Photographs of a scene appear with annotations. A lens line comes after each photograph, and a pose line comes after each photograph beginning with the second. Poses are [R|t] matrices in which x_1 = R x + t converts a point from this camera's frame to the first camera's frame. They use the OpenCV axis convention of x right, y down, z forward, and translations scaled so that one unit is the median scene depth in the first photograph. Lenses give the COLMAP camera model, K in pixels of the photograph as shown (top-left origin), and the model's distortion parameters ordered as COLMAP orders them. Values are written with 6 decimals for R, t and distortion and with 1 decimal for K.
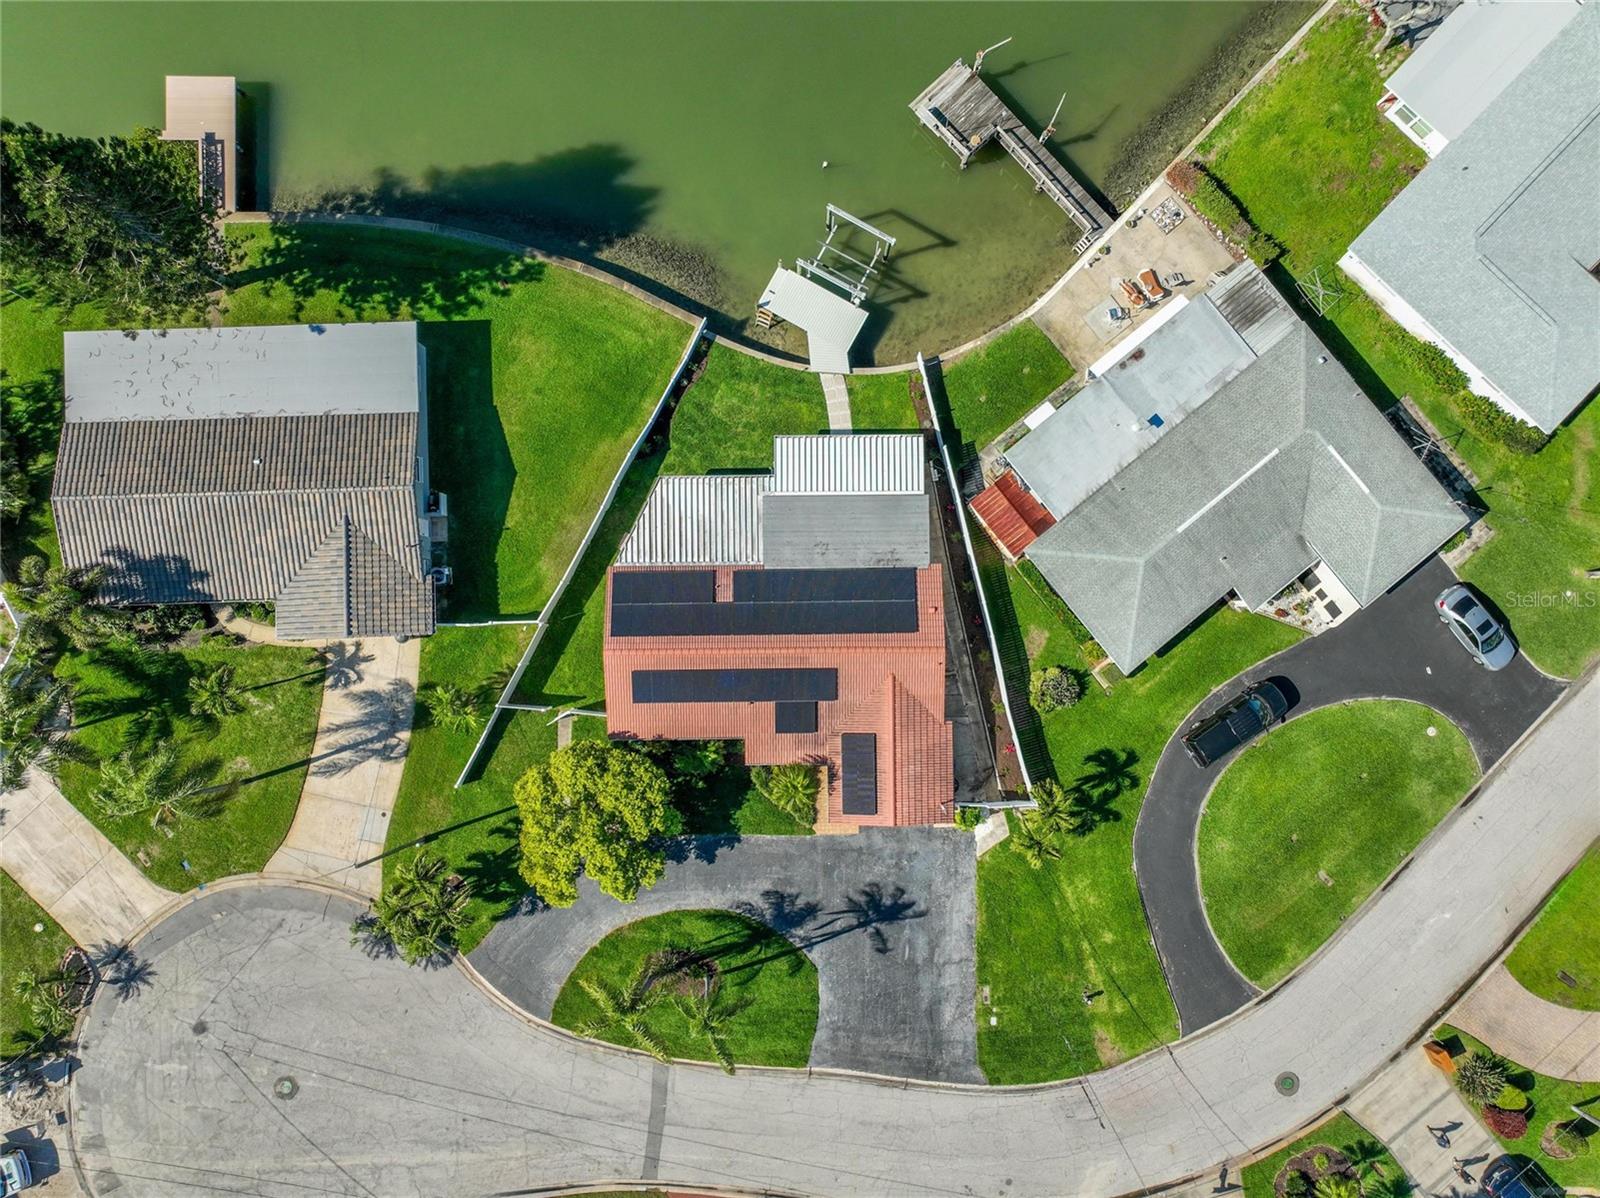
lens RADIAL K [[1191.6, 0, 800.0], [0, 1191.6, 599.0], [0, 0, 1]] dist [0.003465, 0.006520]
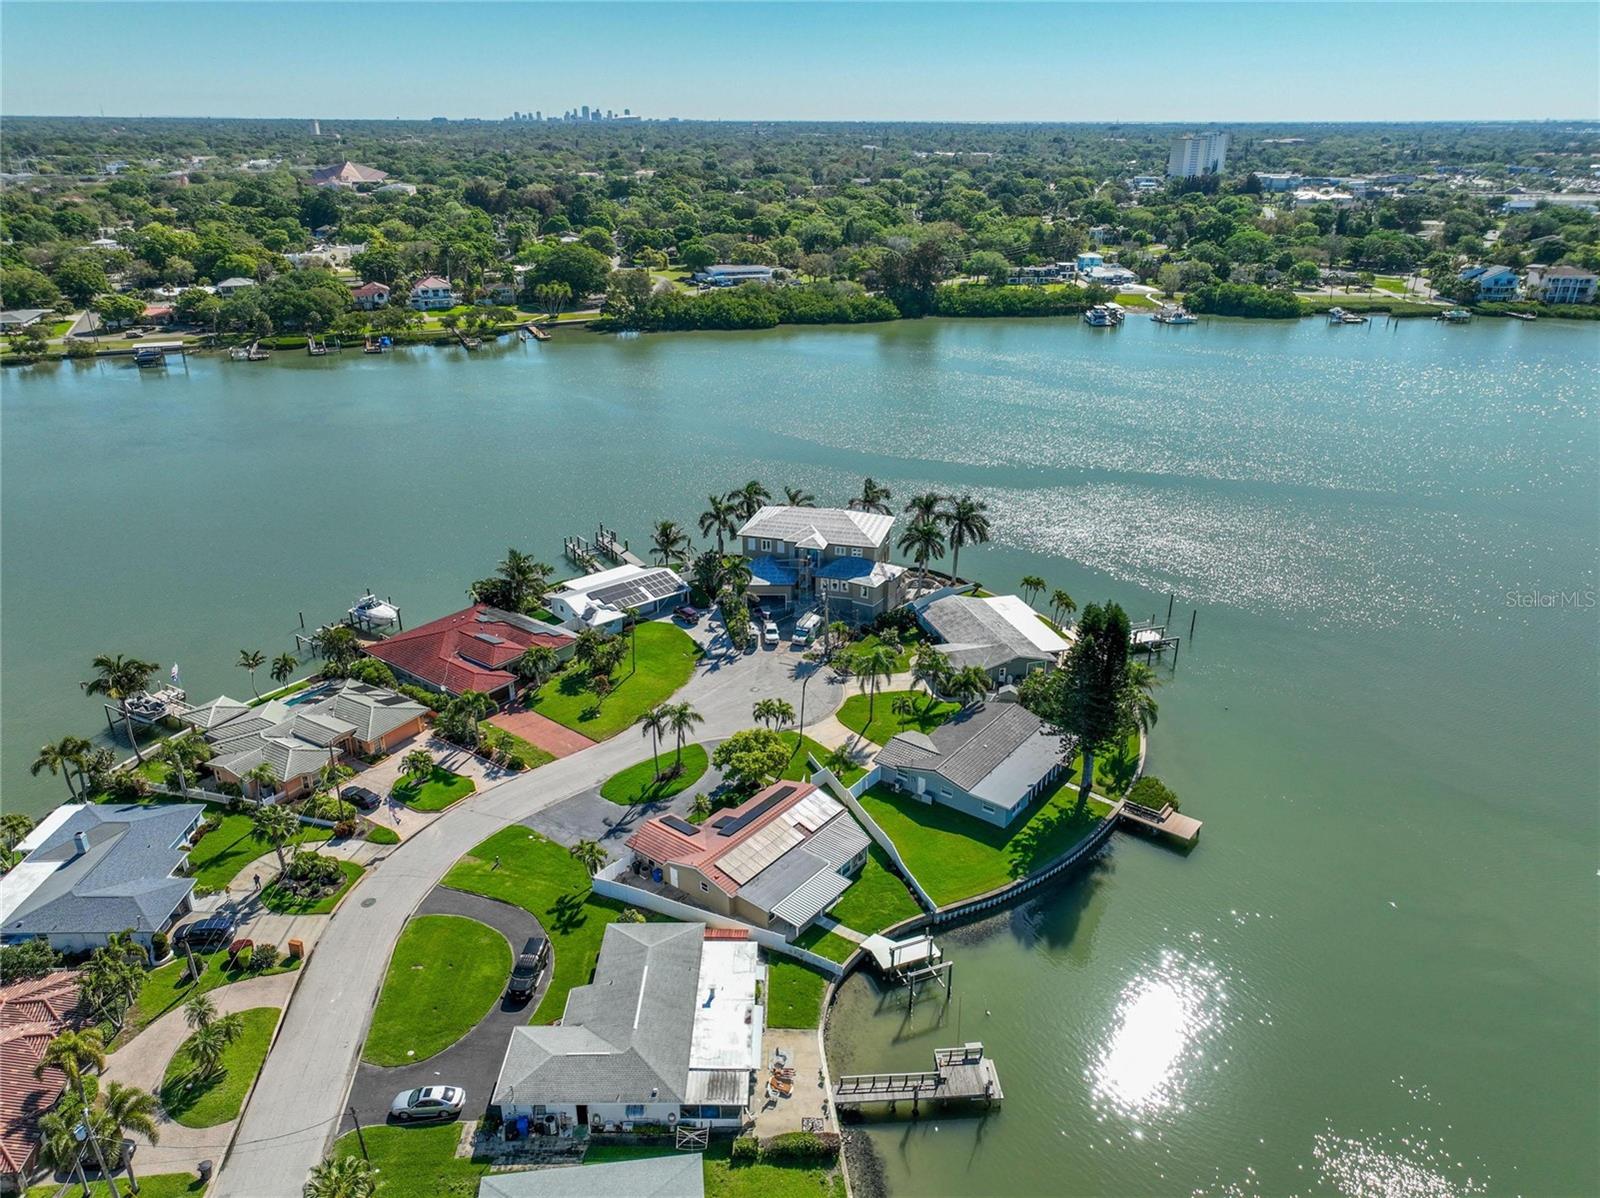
lens RADIAL K [[1191.6, 0, 800.0], [0, 1191.6, 599.0], [0, 0, 1]] dist [0.003465, 0.006520]
pose [[-0.628895, 0.285412, -0.723209, 1.116269], [-0.777300, -0.210221, 0.592969, -0.979798], [0.017207, 0.935065, 0.354057, 0.002426]]
